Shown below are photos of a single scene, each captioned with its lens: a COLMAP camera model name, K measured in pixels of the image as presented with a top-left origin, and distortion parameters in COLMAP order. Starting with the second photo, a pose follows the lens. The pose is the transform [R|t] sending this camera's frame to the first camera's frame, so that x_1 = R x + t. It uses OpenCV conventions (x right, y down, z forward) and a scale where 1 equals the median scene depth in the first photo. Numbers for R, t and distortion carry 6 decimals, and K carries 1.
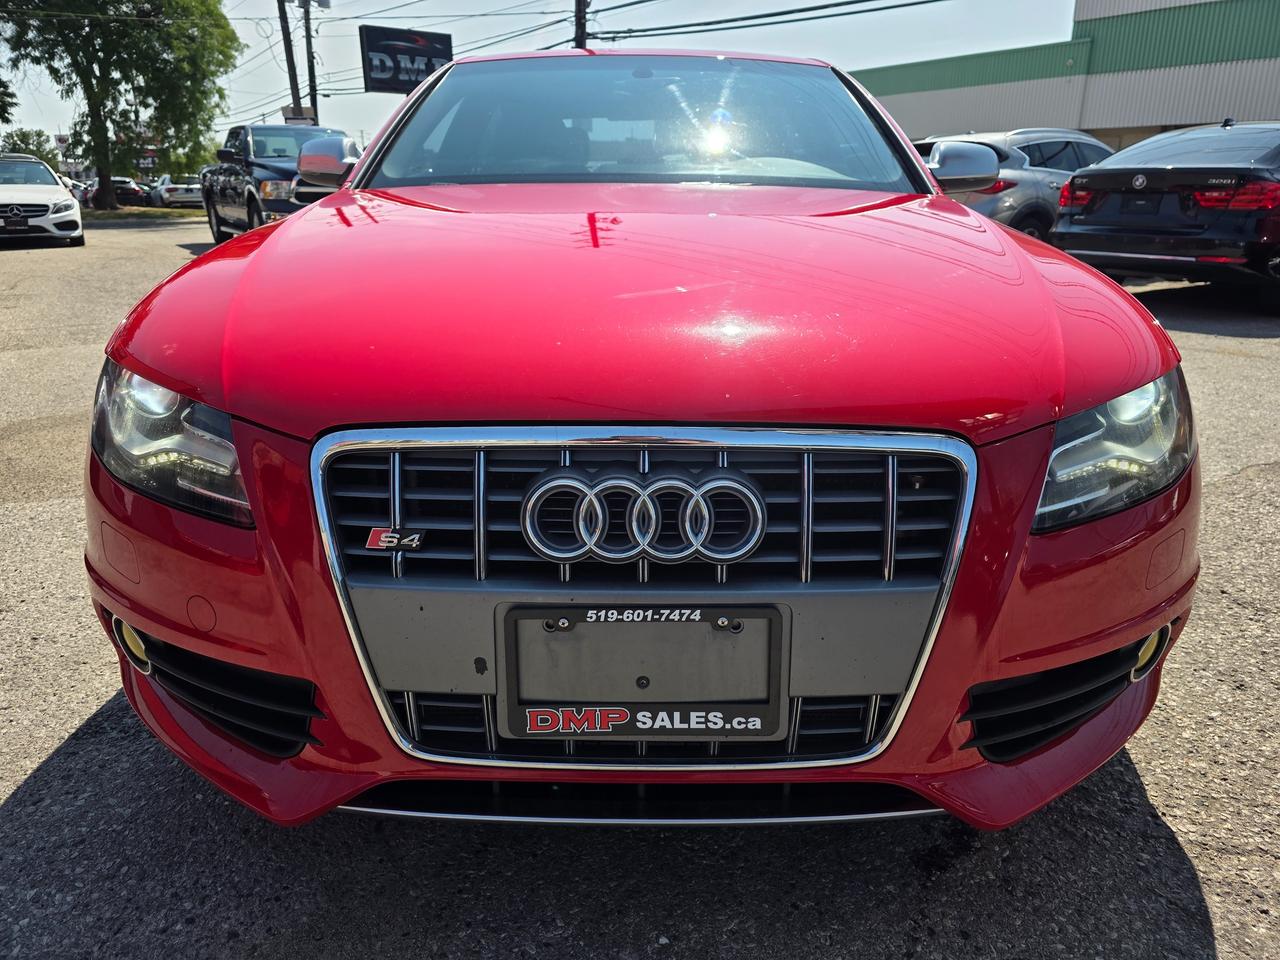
lens RADIAL K [[884.1, 0, 638.6], [0, 884.1, 467.9], [0, 0, 1]] dist [0.045877, -0.048246]
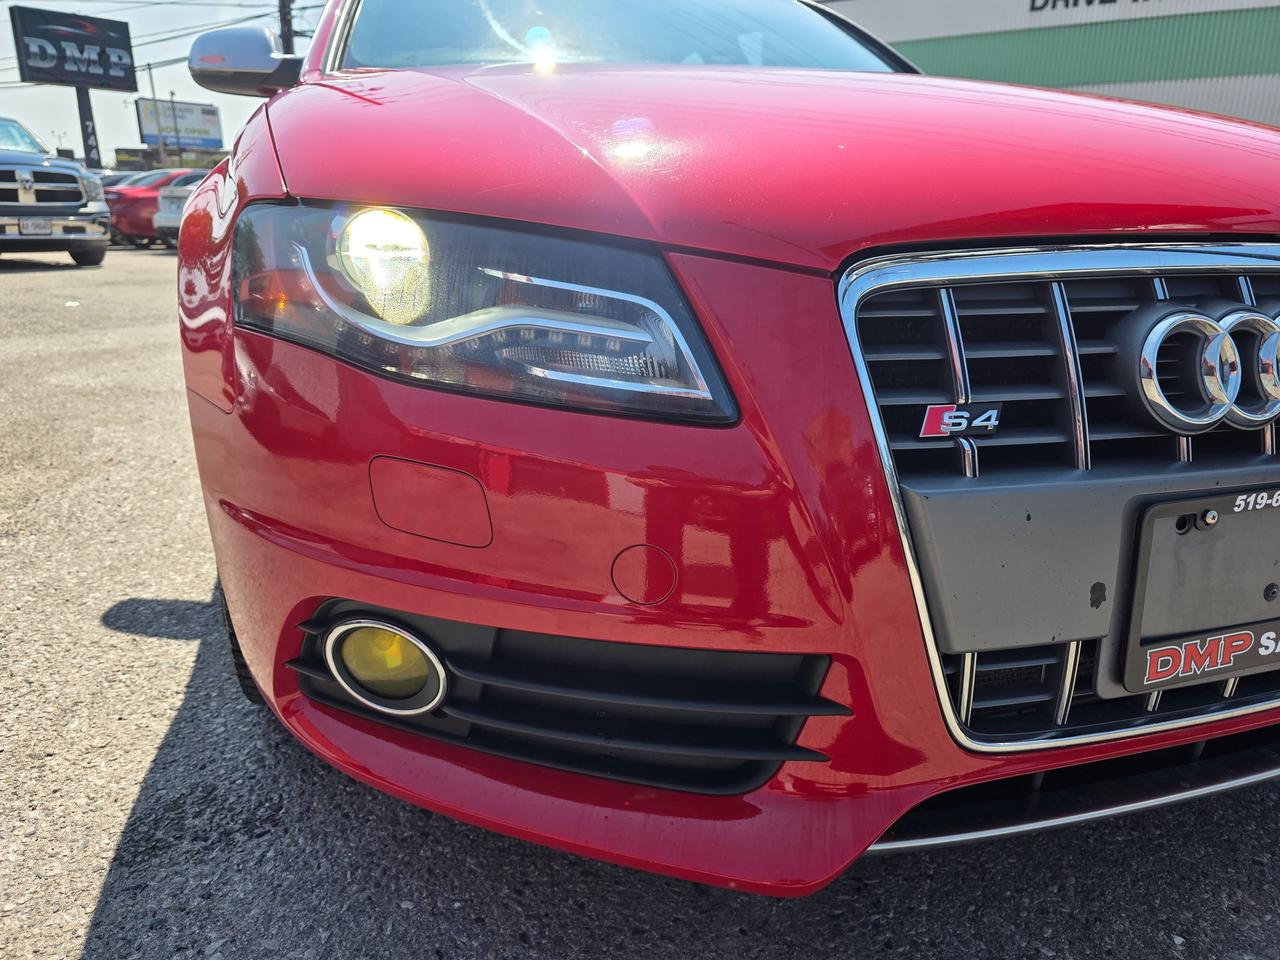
lens RADIAL K [[884.1, 0, 643.6], [0, 884.1, 484.0], [0, 0, 1]] dist [0.045877, -0.048246]
pose [[0.948482, -0.083711, 0.305573, -0.594793], [0.086718, 0.996226, 0.003748, 0.088385], [-0.304734, 0.022944, 0.952161, 0.379828]]
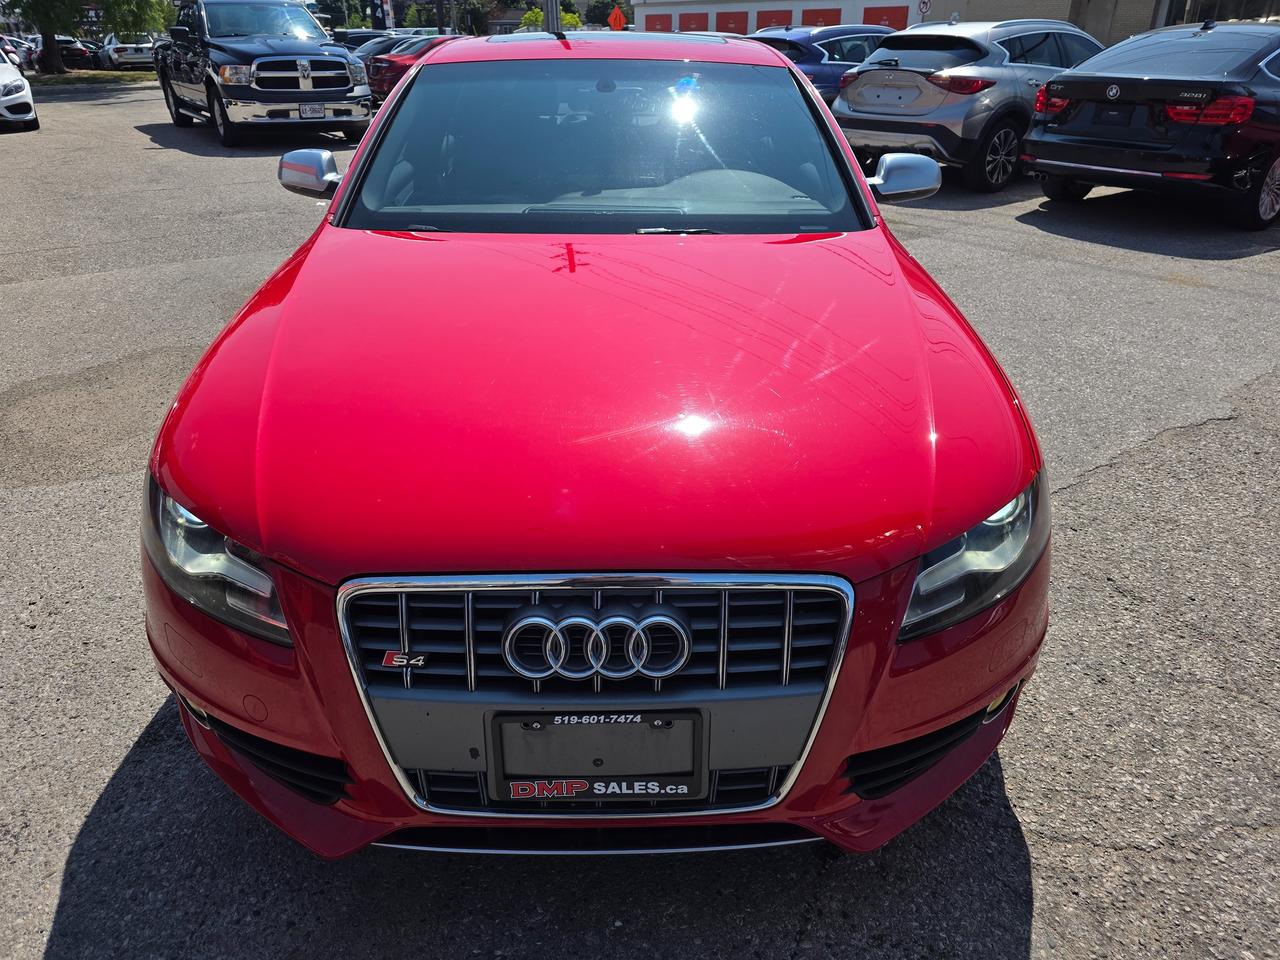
lens RADIAL K [[884.1, 0, 632.4], [0, 884.1, 463.1], [0, 0, 1]] dist [0.045877, -0.048246]
pose [[0.999851, -0.008520, 0.015043, 0.033557], [0.006231, 0.989249, 0.146110, -0.329753], [-0.016126, -0.145994, 0.989154, -0.204989]]
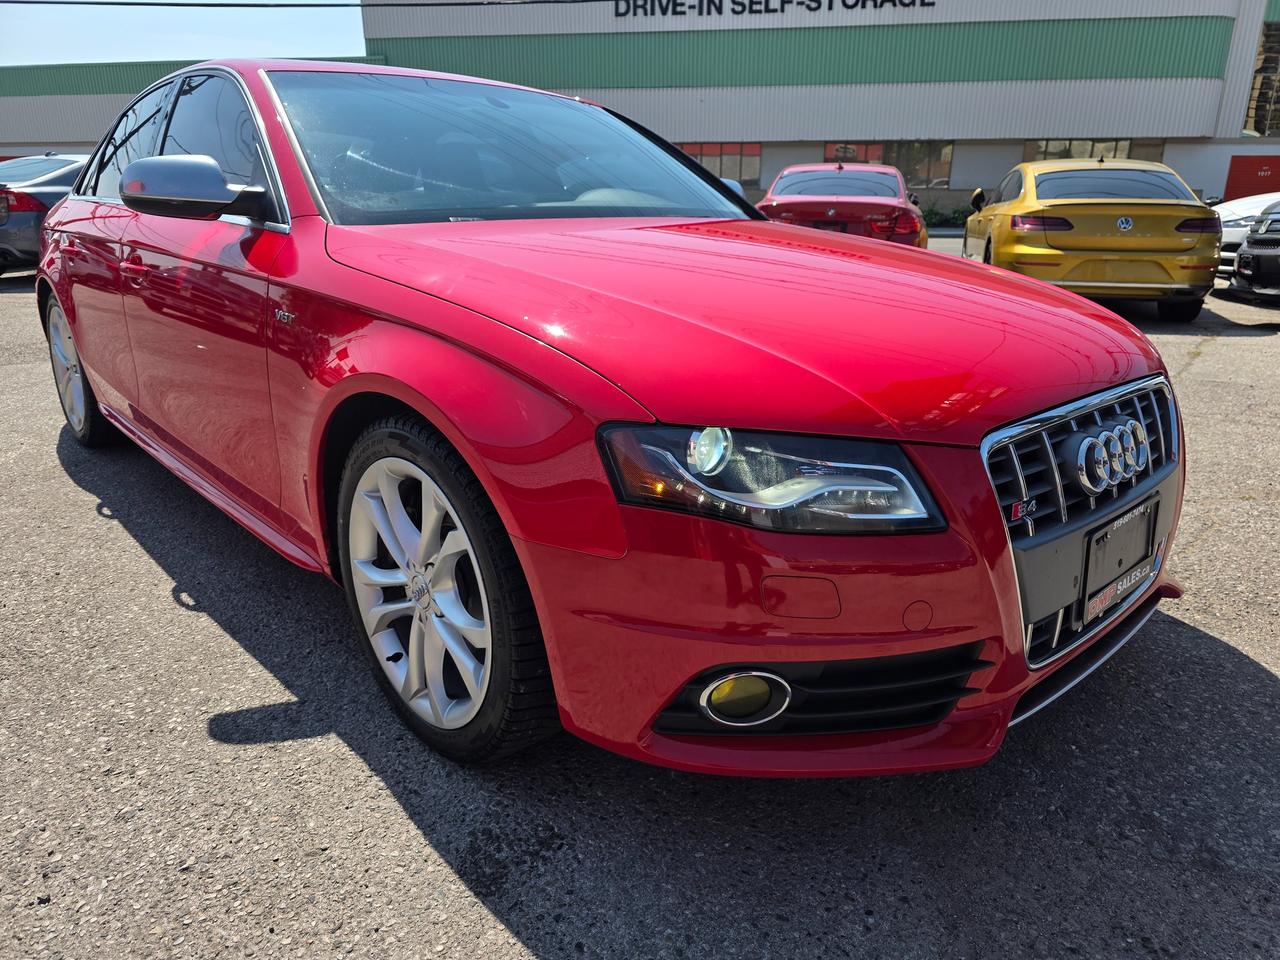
lens RADIAL K [[884.1, 0, 650.9], [0, 884.1, 482.5], [0, 0, 1]] dist [0.045877, -0.048246]
pose [[0.727902, -0.209784, 0.652801, -1.288318], [0.203304, 0.975268, 0.086719, -0.154182], [-0.654848, 0.069594, 0.752550, 0.314598]]
